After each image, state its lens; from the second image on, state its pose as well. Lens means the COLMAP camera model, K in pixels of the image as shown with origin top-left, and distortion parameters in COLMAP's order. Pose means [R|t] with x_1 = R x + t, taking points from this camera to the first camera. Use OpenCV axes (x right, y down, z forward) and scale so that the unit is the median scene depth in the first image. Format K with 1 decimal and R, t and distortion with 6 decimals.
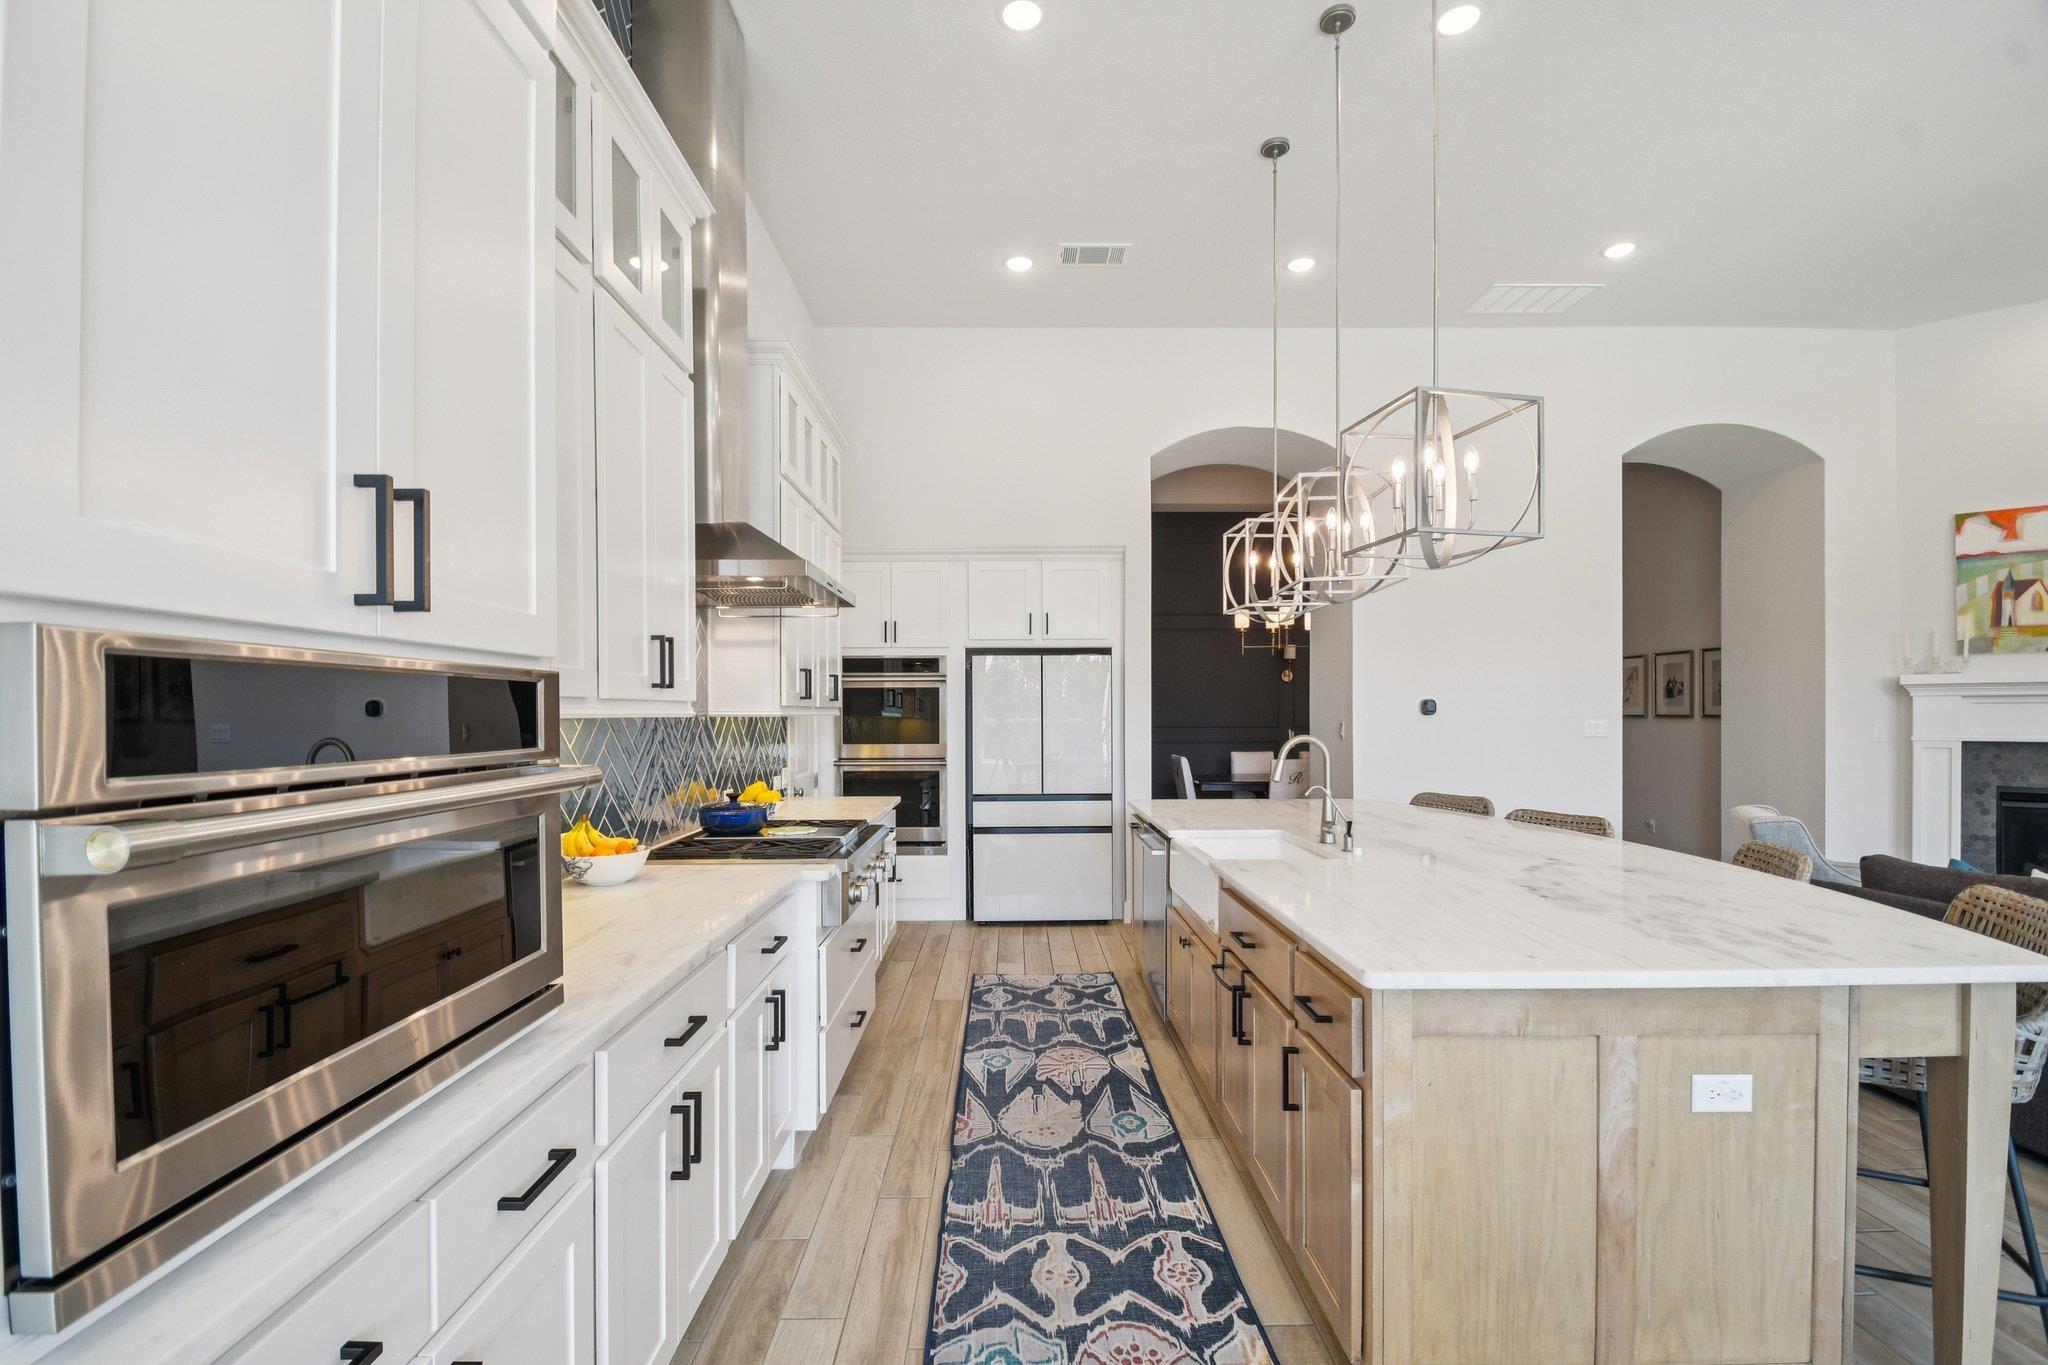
lens RADIAL K [[906.8, 0, 1016.4], [0, 906.8, 717.3], [0, 0, 1]] dist [0.008534, -0.011449]
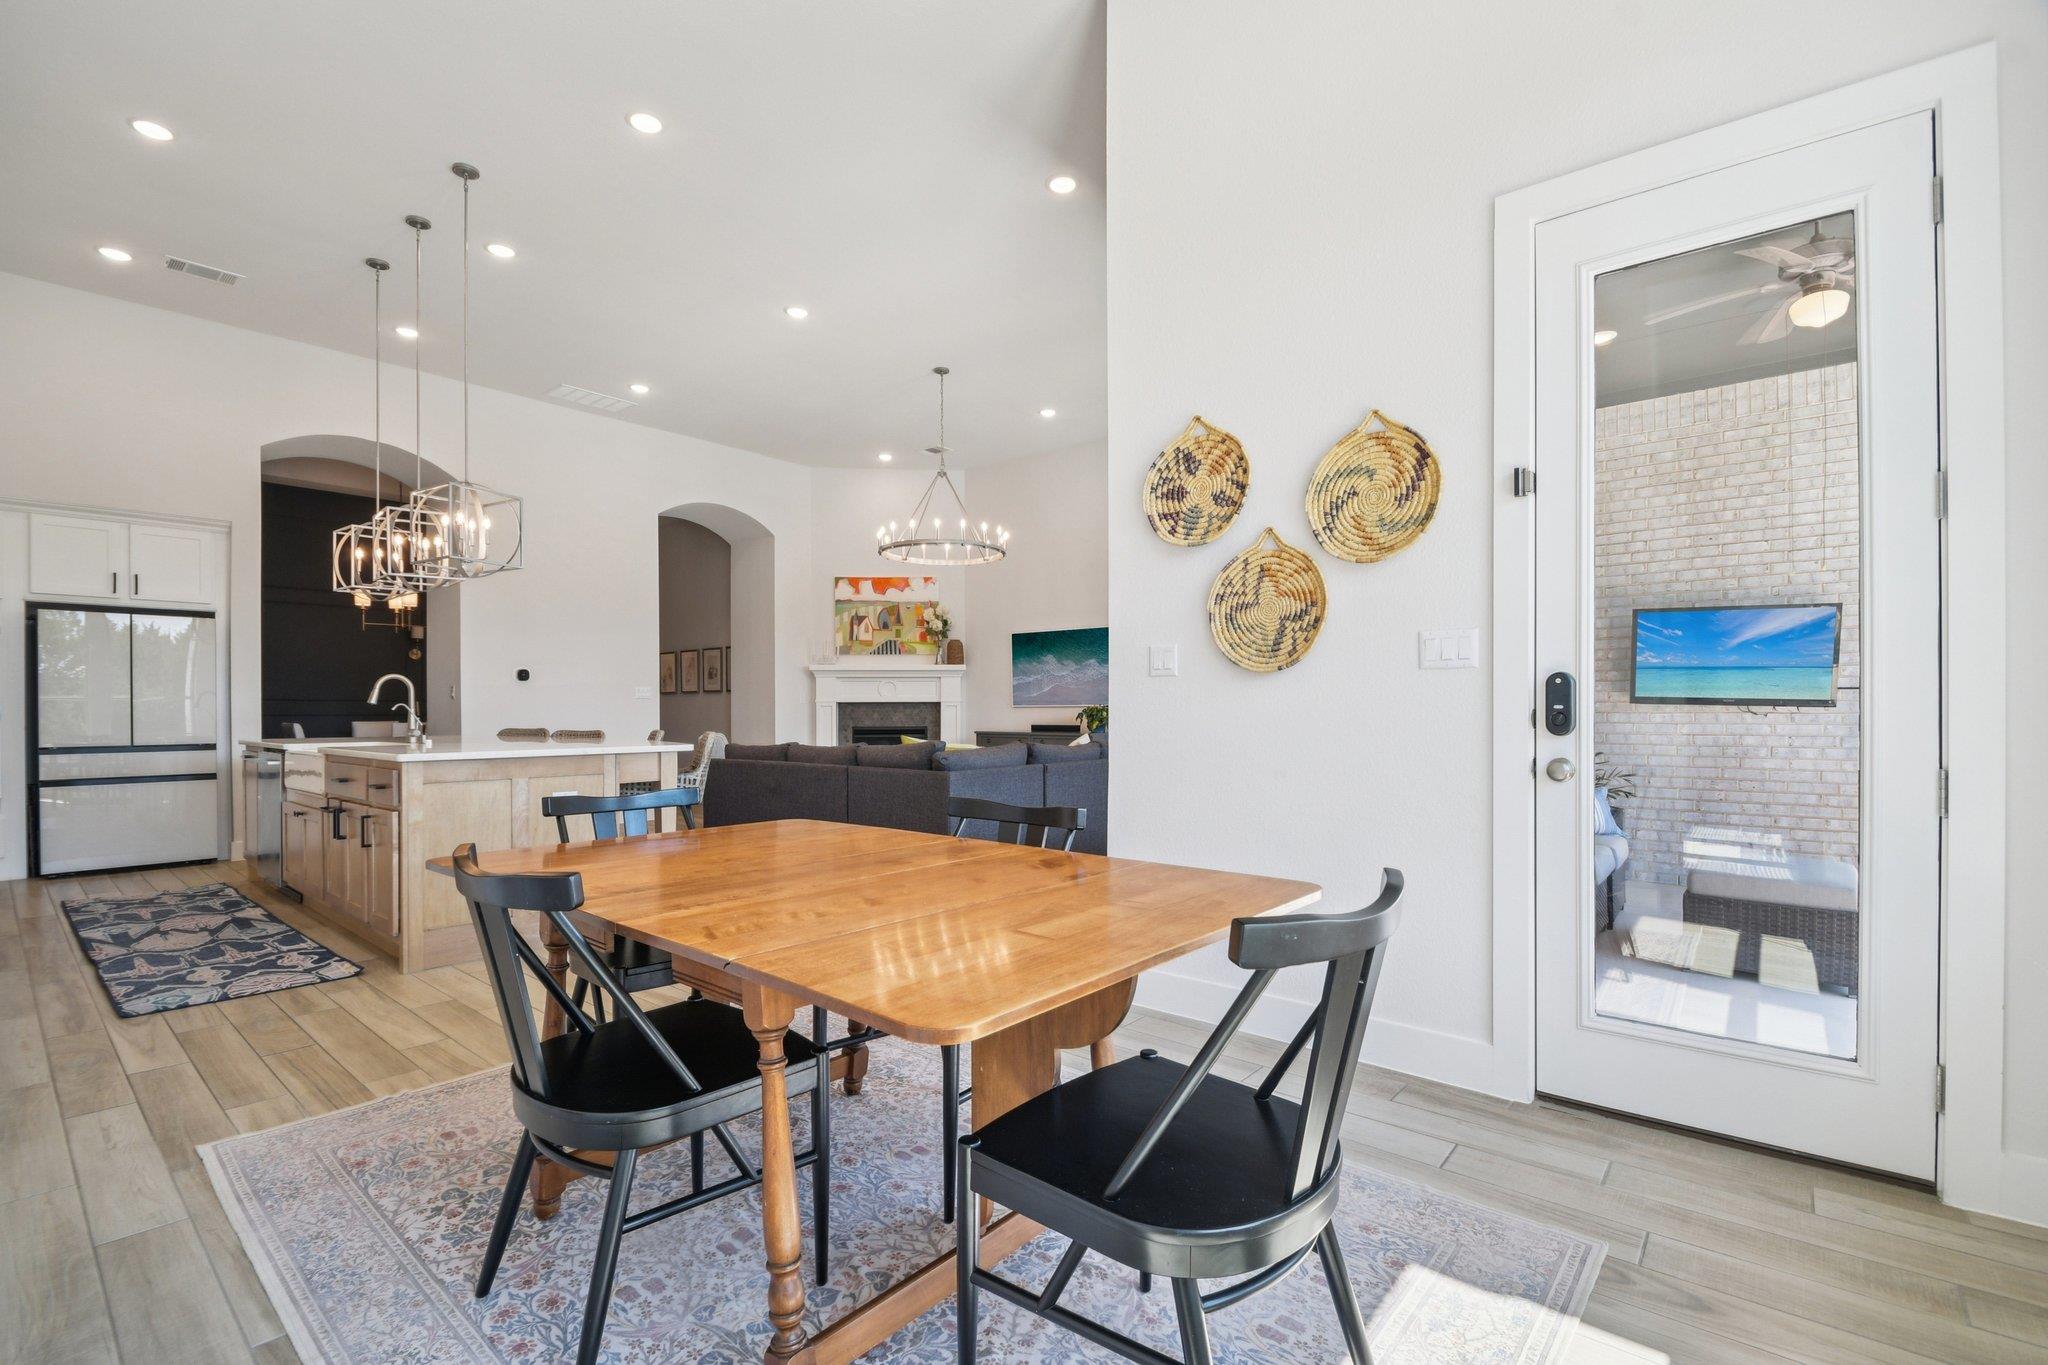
lens RADIAL K [[909.4, 0, 1028.0], [0, 909.4, 712.1], [0, 0, 1]] dist [0.001388, -0.010146]
pose [[0.650315, 0.000960, 0.759664, -0.156250], [0.003193, 0.999987, -0.003996, 0.094340], [-0.759658, 0.005024, 0.650304, -0.830647]]
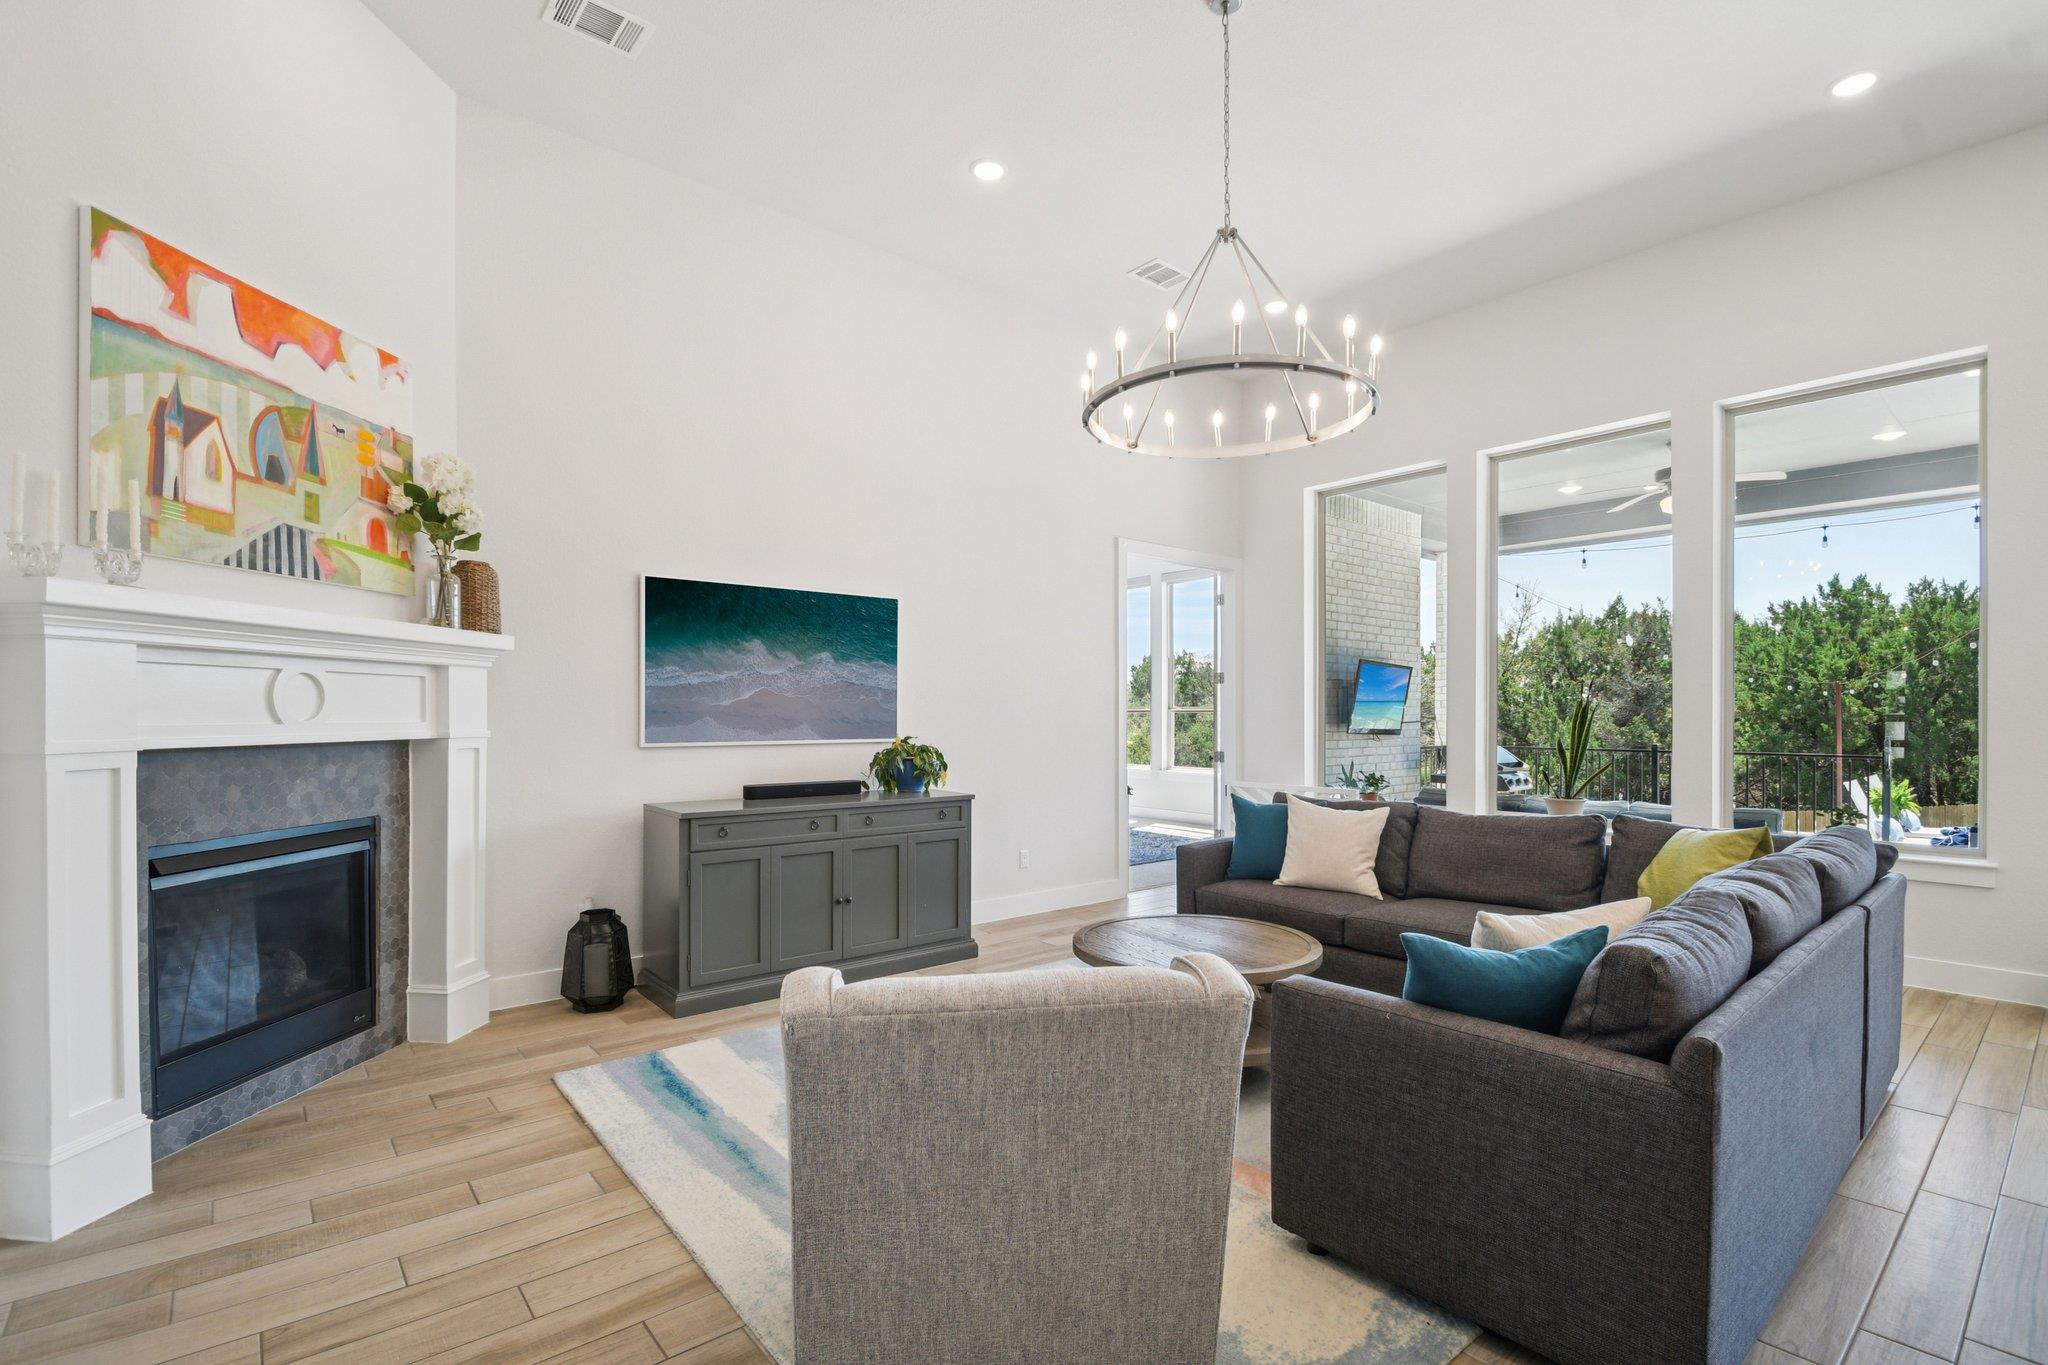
lens RADIAL K [[937.1, 0, 1019.6], [0, 937.1, 718.4], [0, 0, 1]] dist [0.007978, -0.011970]
pose [[-0.637452, -0.003113, 0.770484, 0.772651], [0.001975, 0.999982, 0.005674, 0.015979], [-0.770488, 0.005139, -0.637434, 1.656108]]
